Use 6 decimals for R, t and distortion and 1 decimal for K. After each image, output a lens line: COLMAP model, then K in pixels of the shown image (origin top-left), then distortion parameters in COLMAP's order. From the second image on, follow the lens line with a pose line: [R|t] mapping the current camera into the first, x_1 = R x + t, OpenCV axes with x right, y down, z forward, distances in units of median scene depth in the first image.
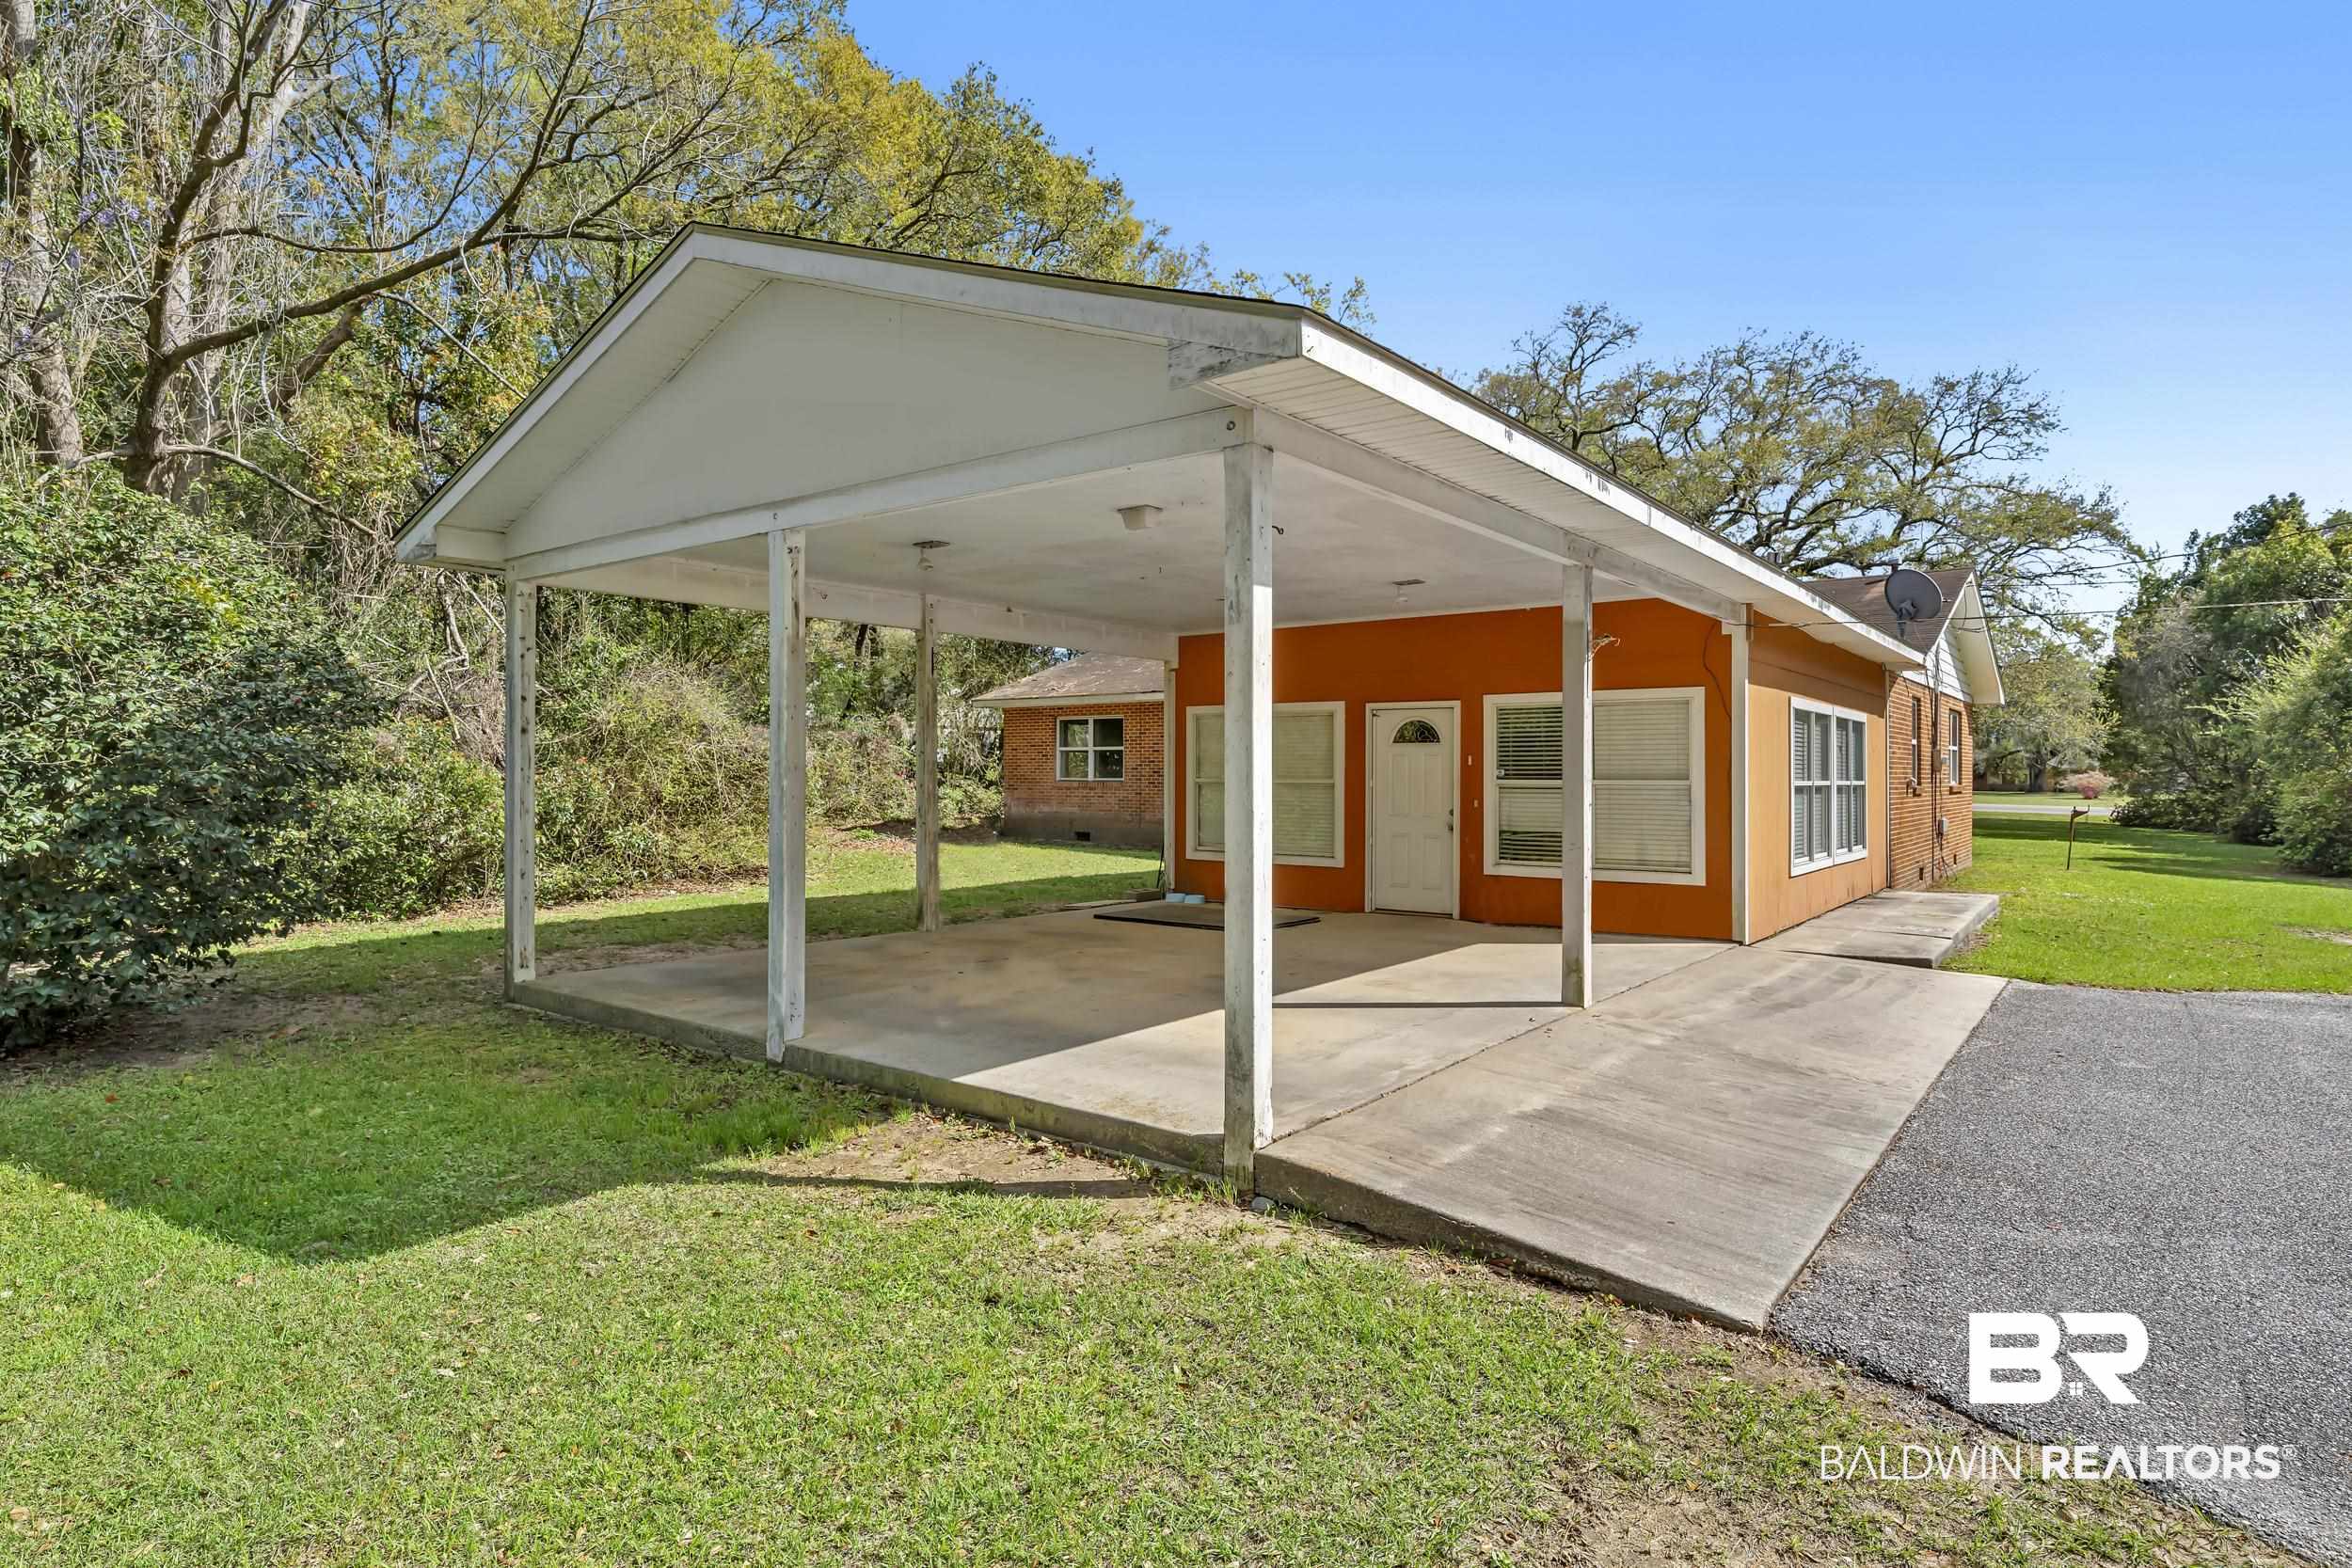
lens RADIAL K [[1265.6, 0, 1180.2], [0, 1265.6, 785.2], [0, 0, 1]] dist [0.000536, 0.000548]
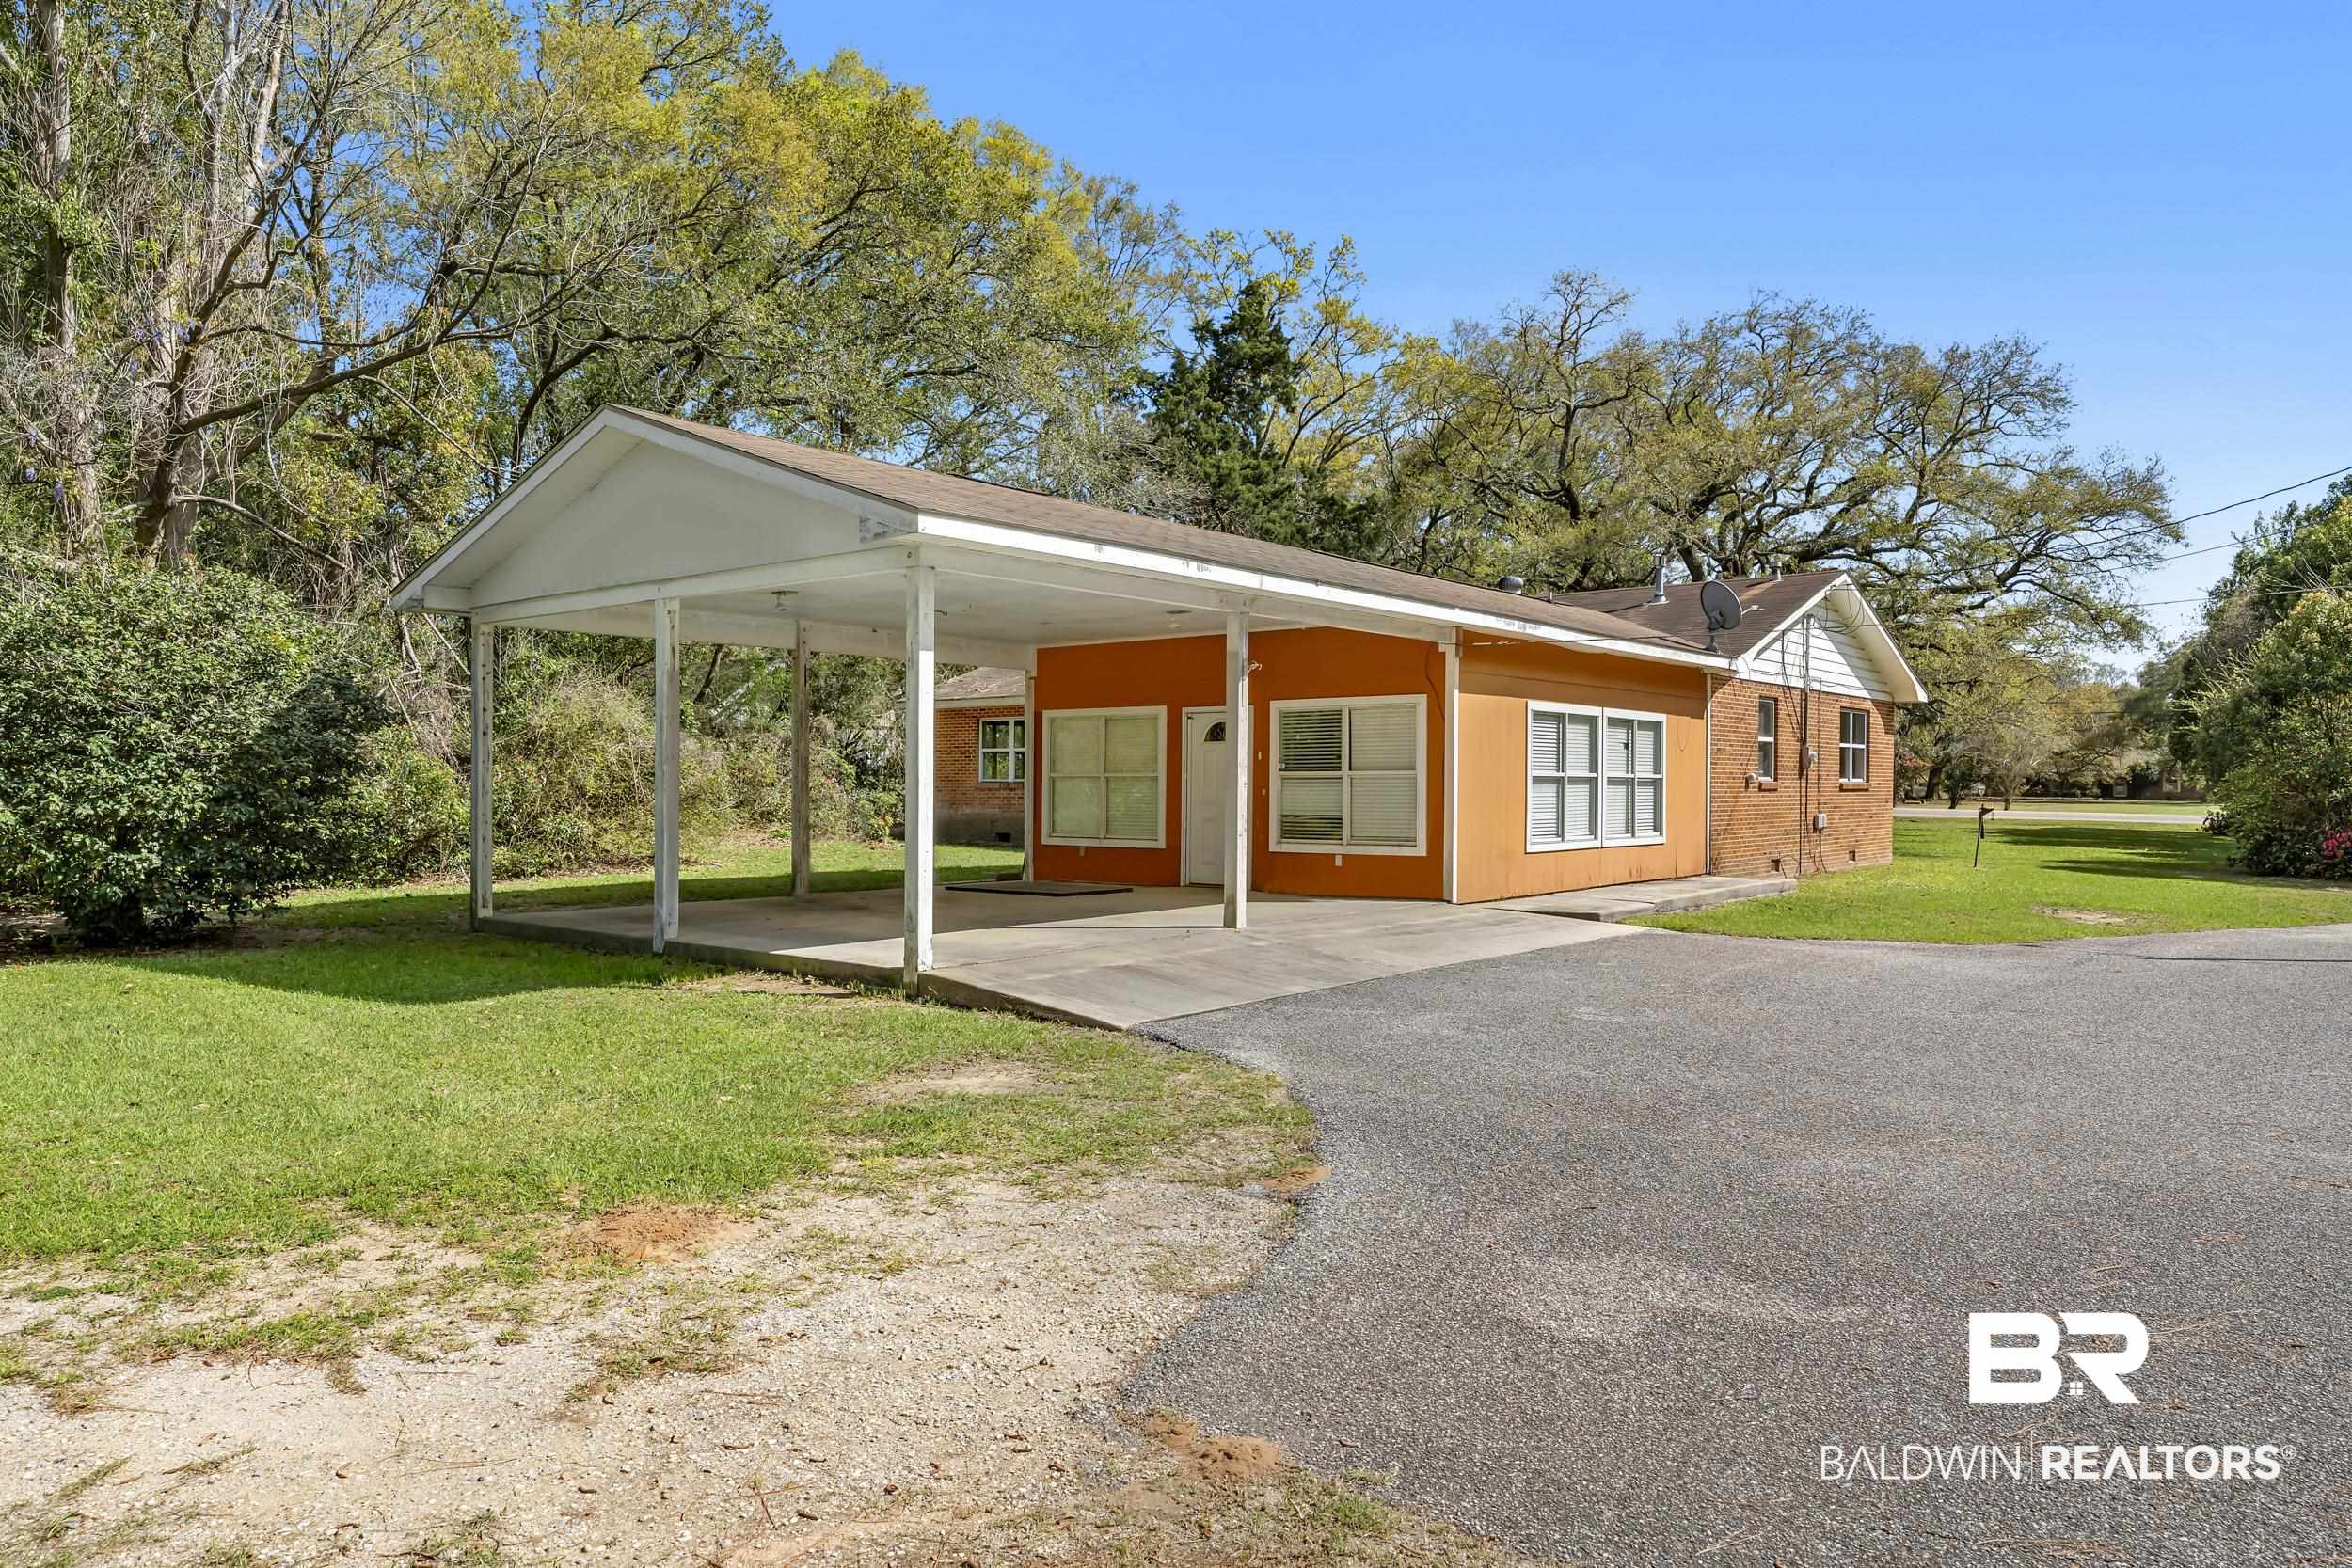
lens RADIAL K [[1546.9, 0, 1173.2], [0, 1546.9, 778.3], [0, 0, 1]] dist [0.001650, -0.004166]
pose [[0.999590, -0.003213, -0.028454, 0.172661], [0.002842, 0.999910, -0.013098, 0.018651], [0.028494, 0.013012, 0.999509, -0.411865]]
